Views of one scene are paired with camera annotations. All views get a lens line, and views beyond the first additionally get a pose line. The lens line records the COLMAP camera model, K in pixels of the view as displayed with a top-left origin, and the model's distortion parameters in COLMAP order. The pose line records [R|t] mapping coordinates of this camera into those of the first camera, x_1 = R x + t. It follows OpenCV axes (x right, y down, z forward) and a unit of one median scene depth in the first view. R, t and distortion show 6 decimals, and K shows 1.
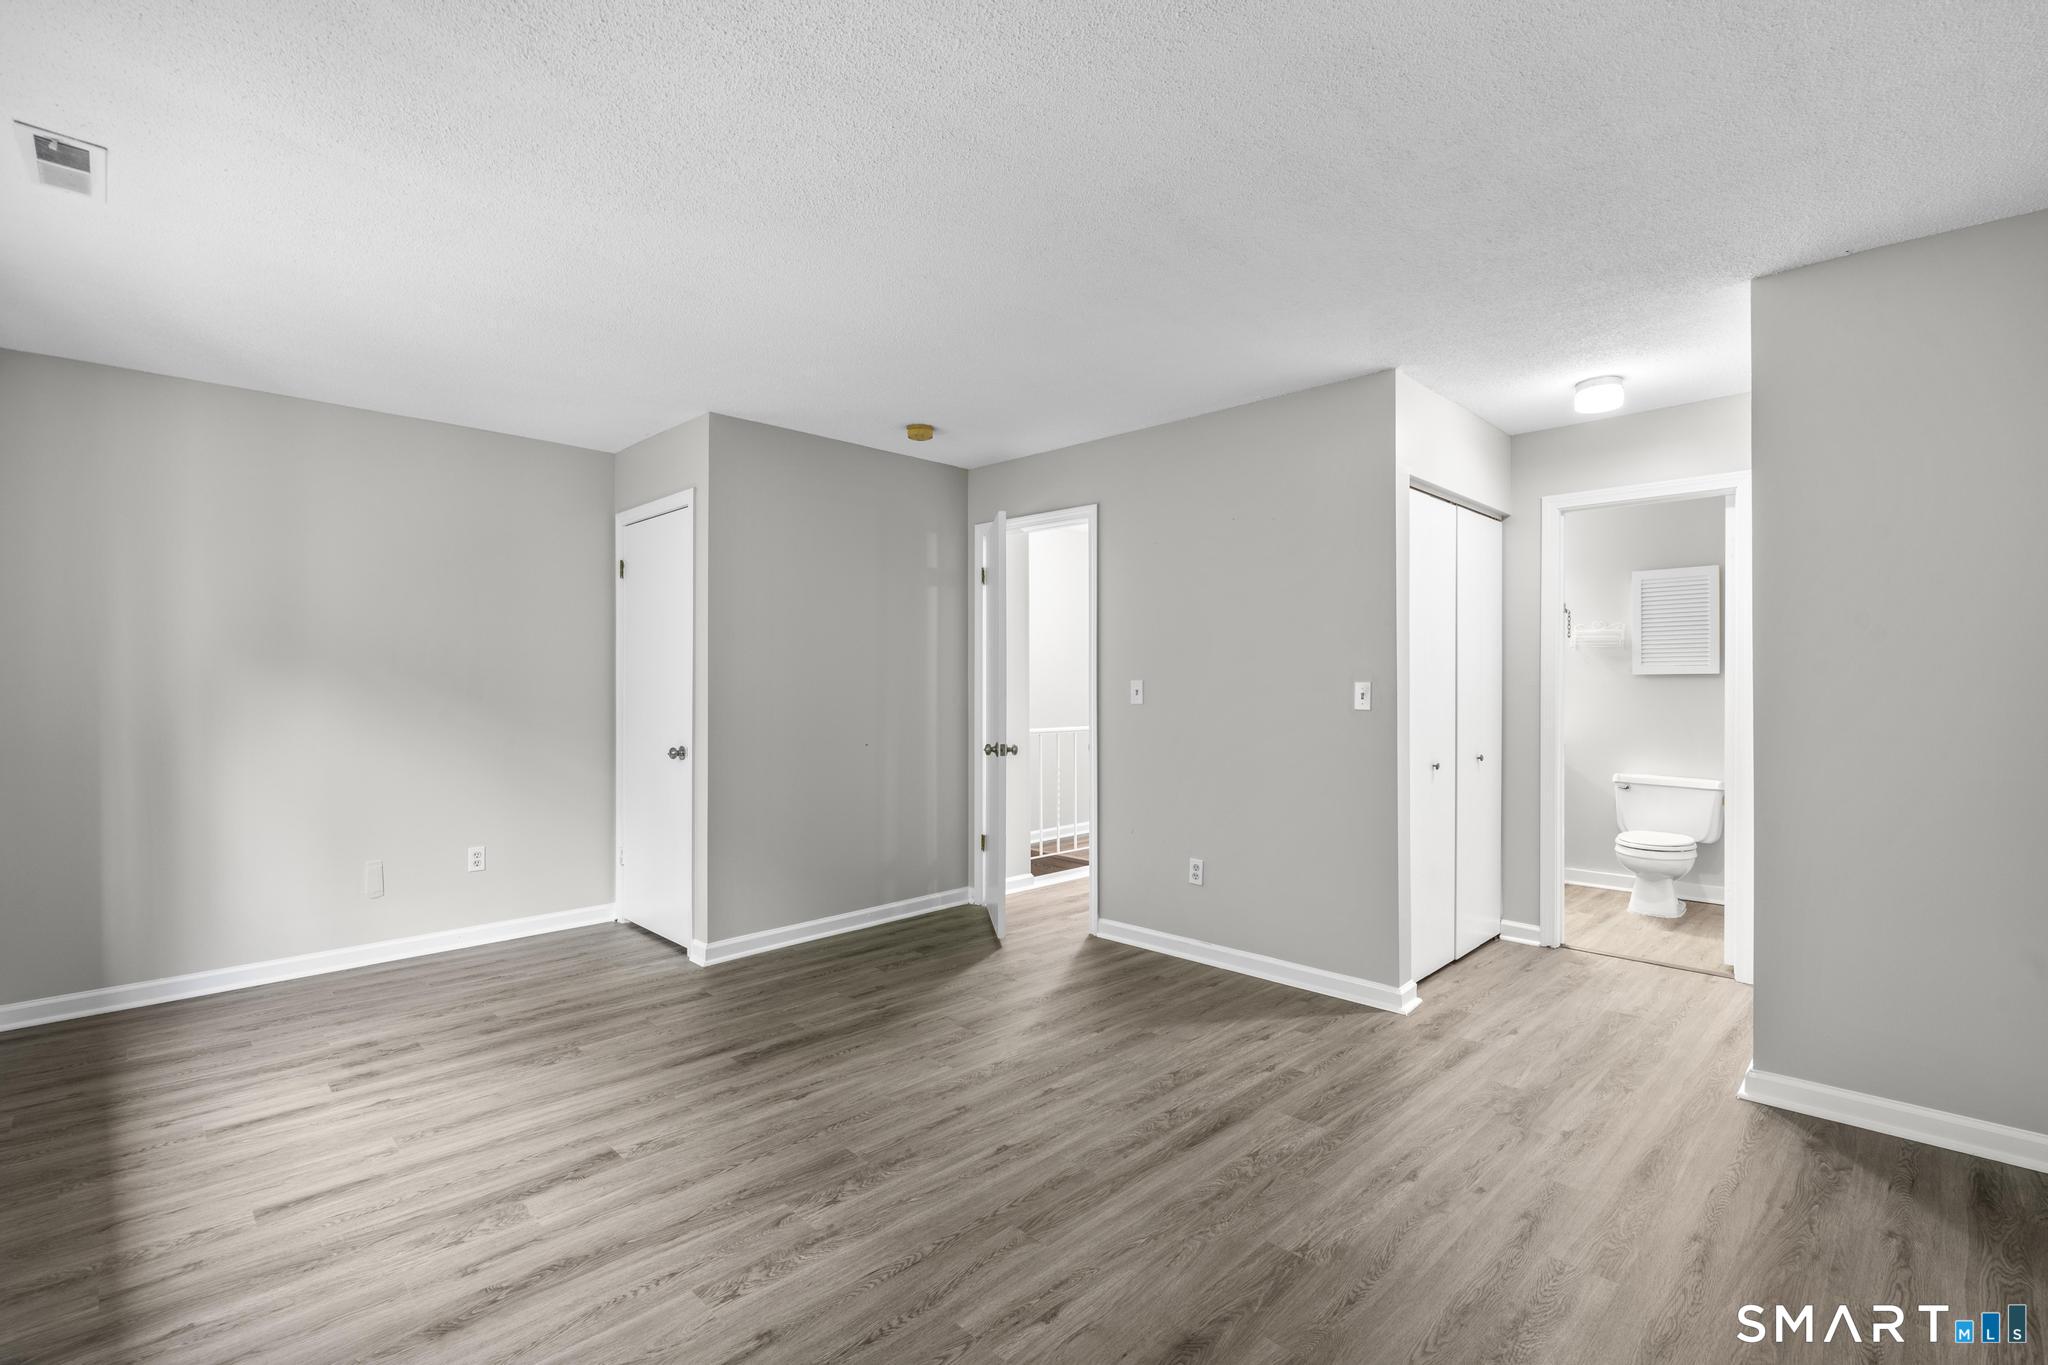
lens RADIAL K [[961.4, 0, 1017.2], [0, 961.4, 639.8], [0, 0, 1]] dist [-0.009987, 0.004761]
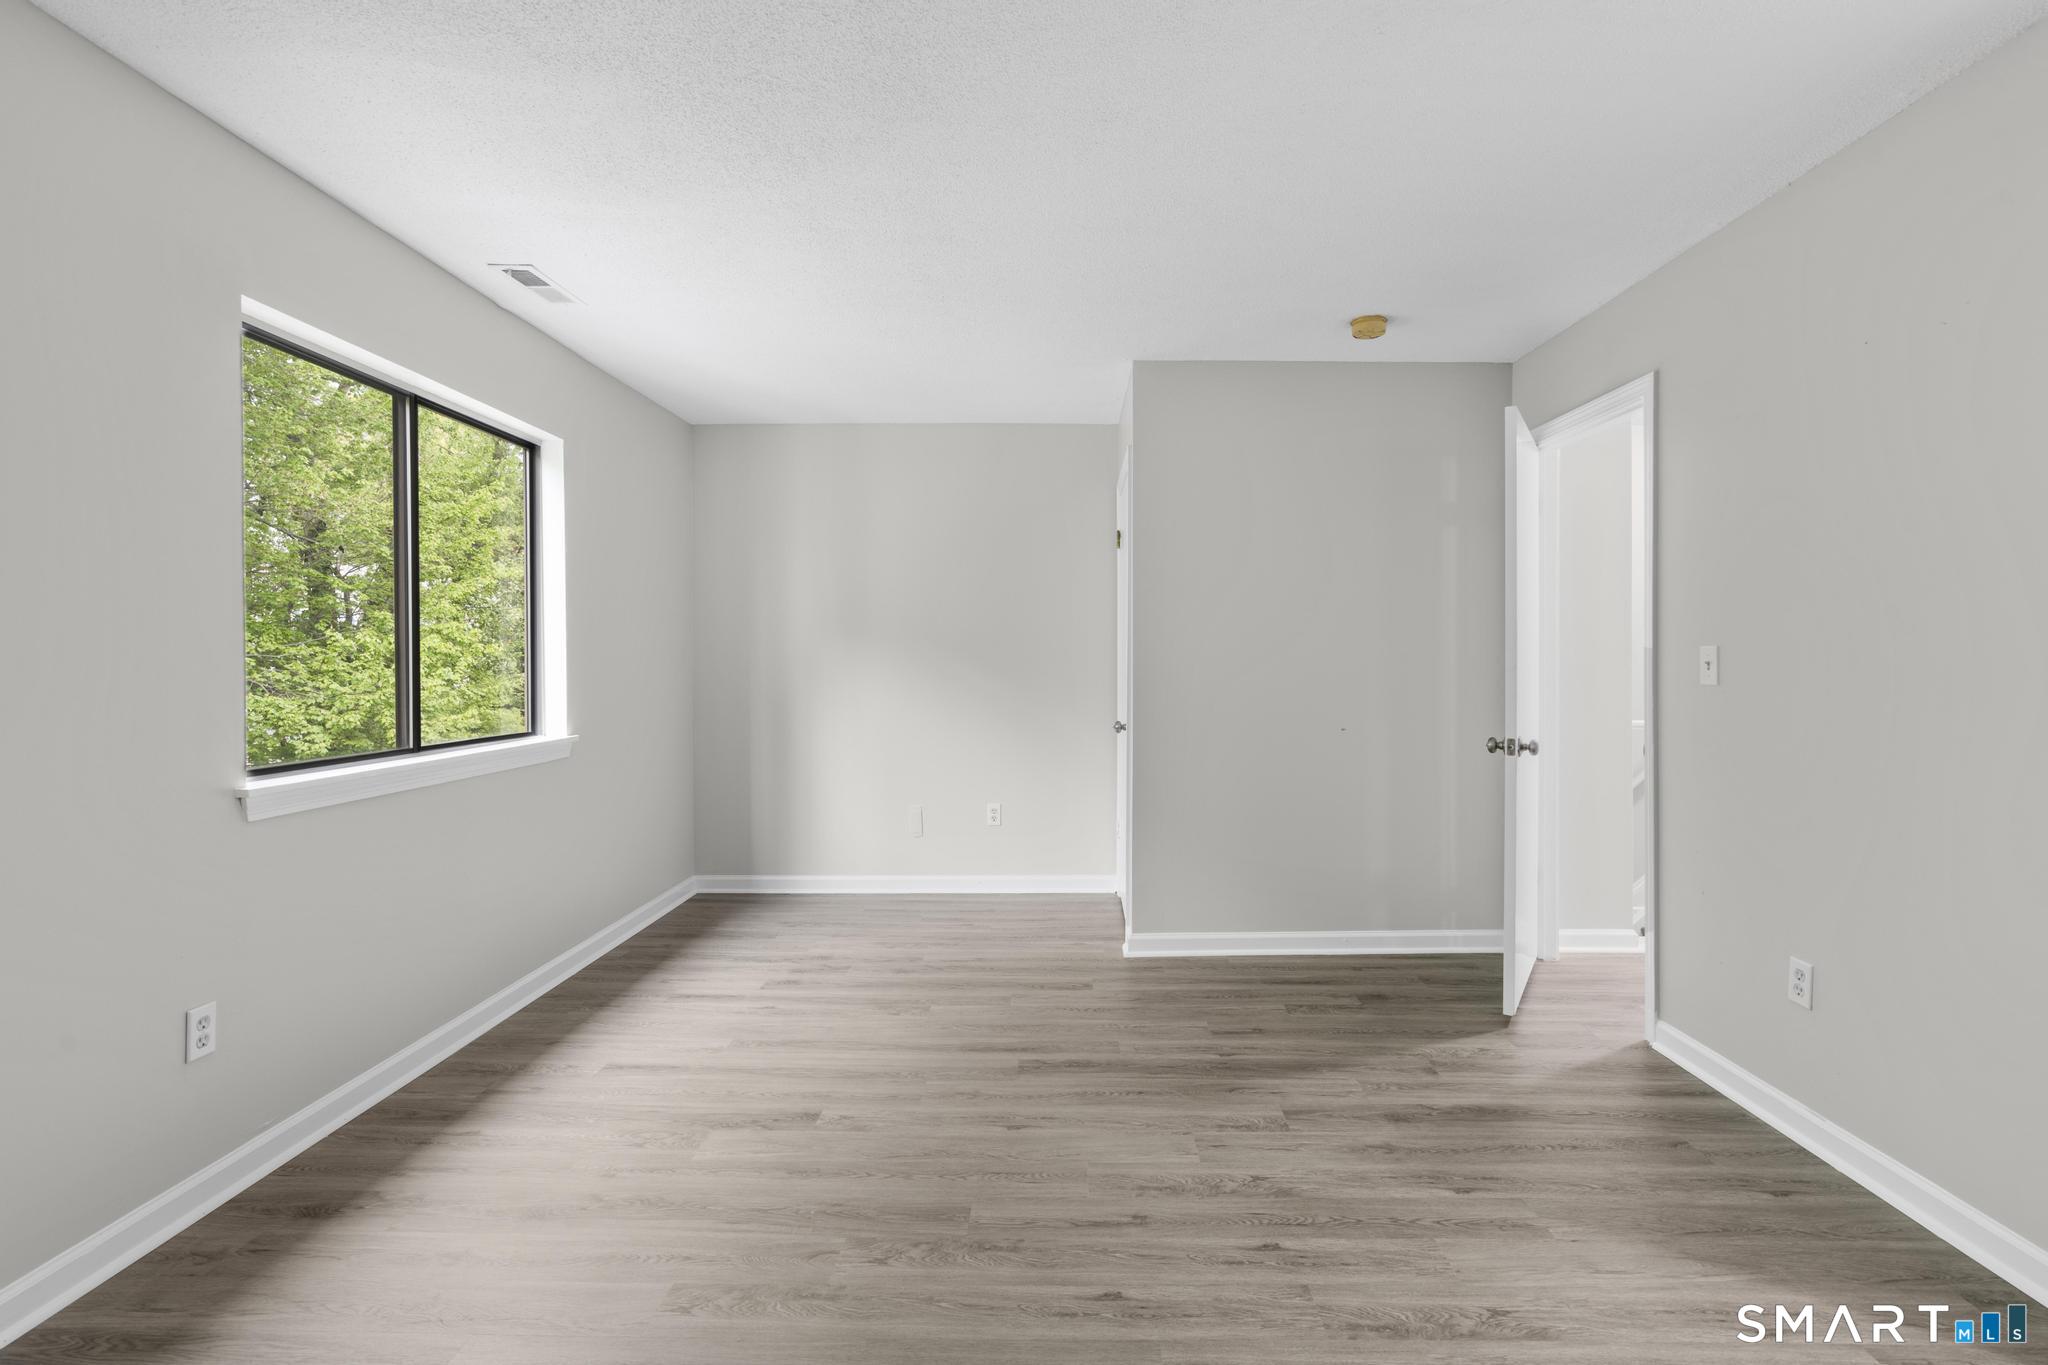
lens RADIAL K [[961.4, 0, 1017.2], [0, 961.4, 639.8], [0, 0, 1]] dist [-0.009987, 0.004761]
pose [[0.690246, -0.015646, -0.723406, 0.341736], [0.032811, 0.999415, 0.009691, 0.023824], [0.722831, -0.030425, 0.690355, 0.349465]]
